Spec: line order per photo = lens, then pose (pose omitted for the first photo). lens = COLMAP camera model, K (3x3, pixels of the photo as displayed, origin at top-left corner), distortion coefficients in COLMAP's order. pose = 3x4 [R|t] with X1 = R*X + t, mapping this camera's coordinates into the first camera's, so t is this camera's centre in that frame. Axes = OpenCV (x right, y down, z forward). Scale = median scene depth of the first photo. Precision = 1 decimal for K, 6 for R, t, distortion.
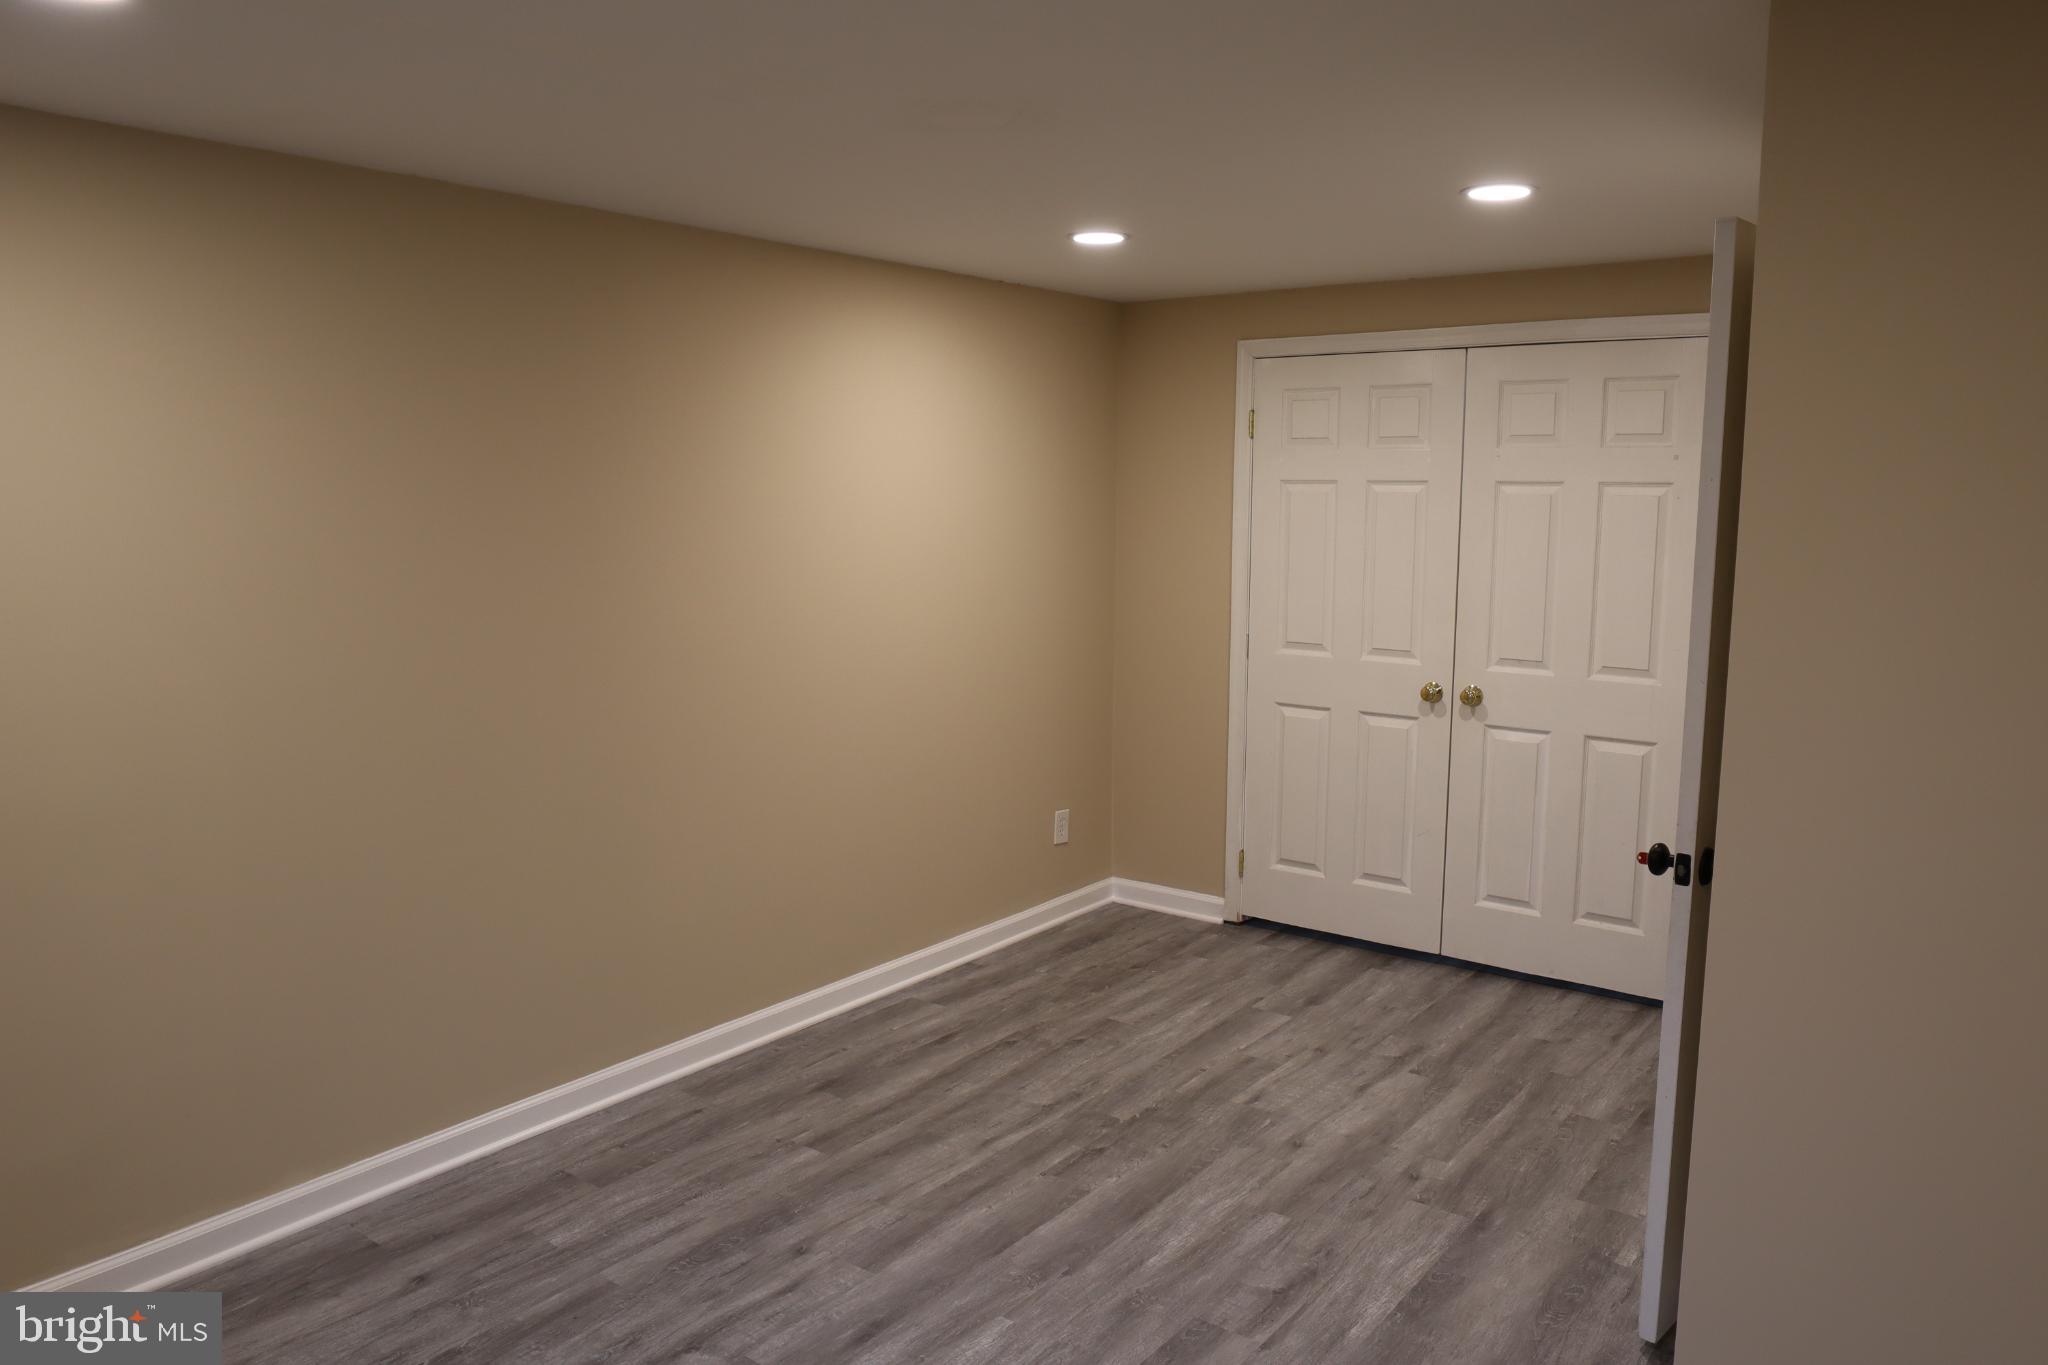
lens RADIAL K [[1422.5, 0, 1038.9], [0, 1422.5, 685.3], [0, 0, 1]] dist [-0.051946, 0.023338]
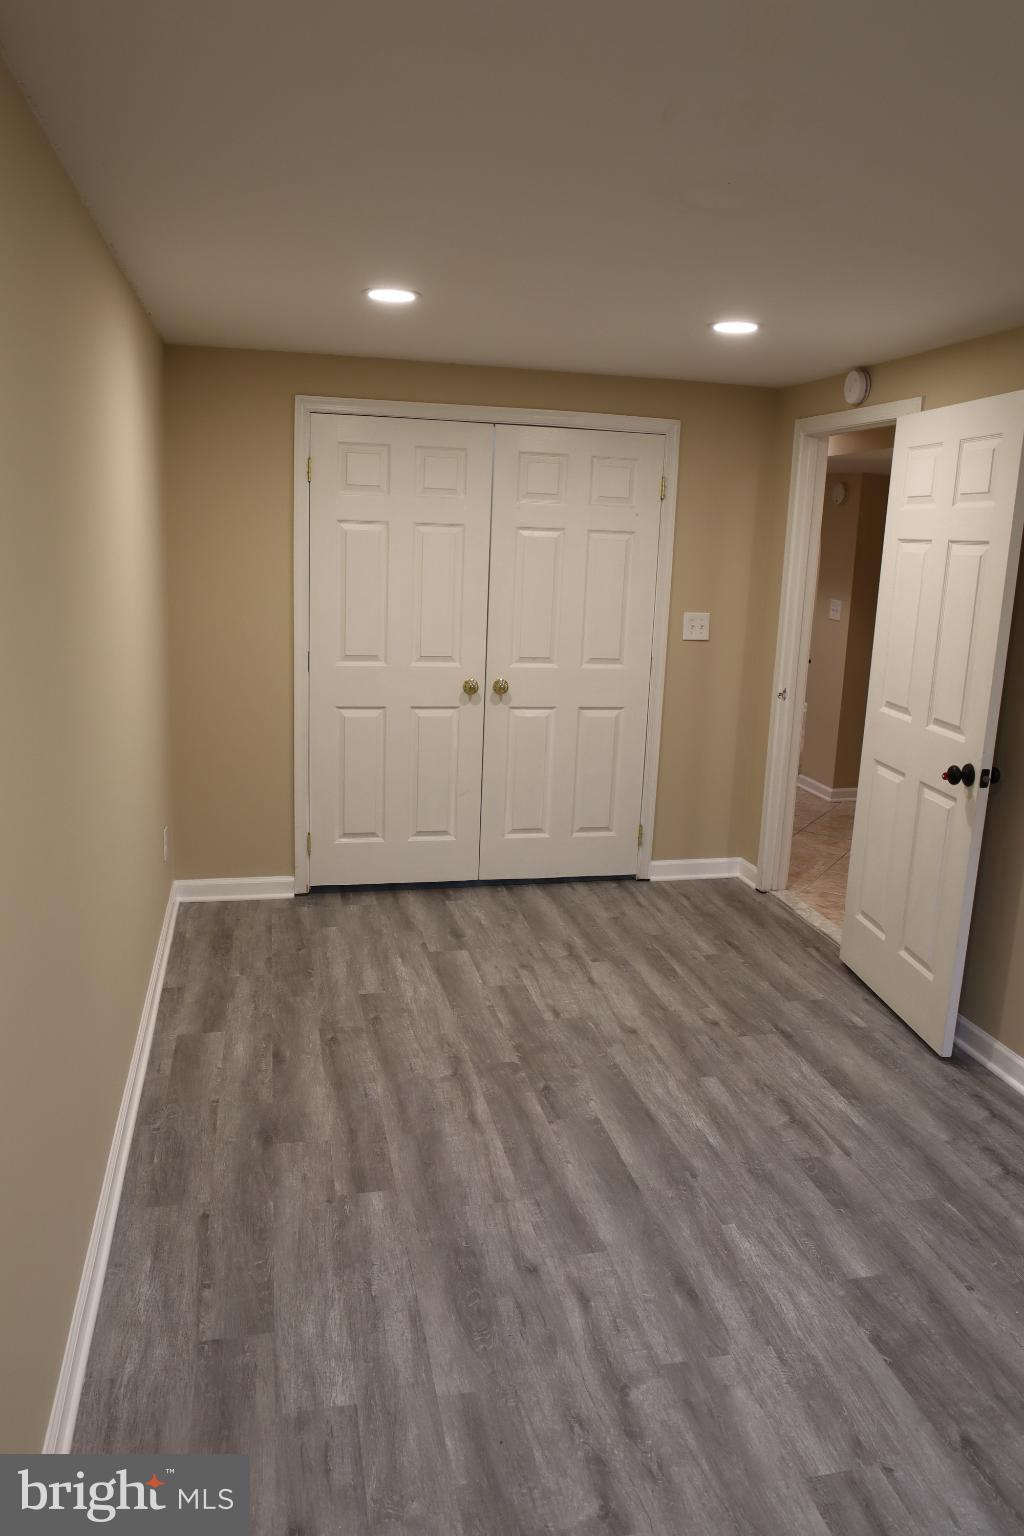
lens RADIAL K [[1066.8, 0, 516.7], [0, 1066.8, 769.0], [0, 0, 1]] dist [-0.051946, 0.023338]
pose [[0.641234, -0.147653, 0.753006, -0.452468], [0.072918, 0.988597, 0.131754, -0.046081], [-0.763873, -0.029577, 0.644688, 0.314505]]
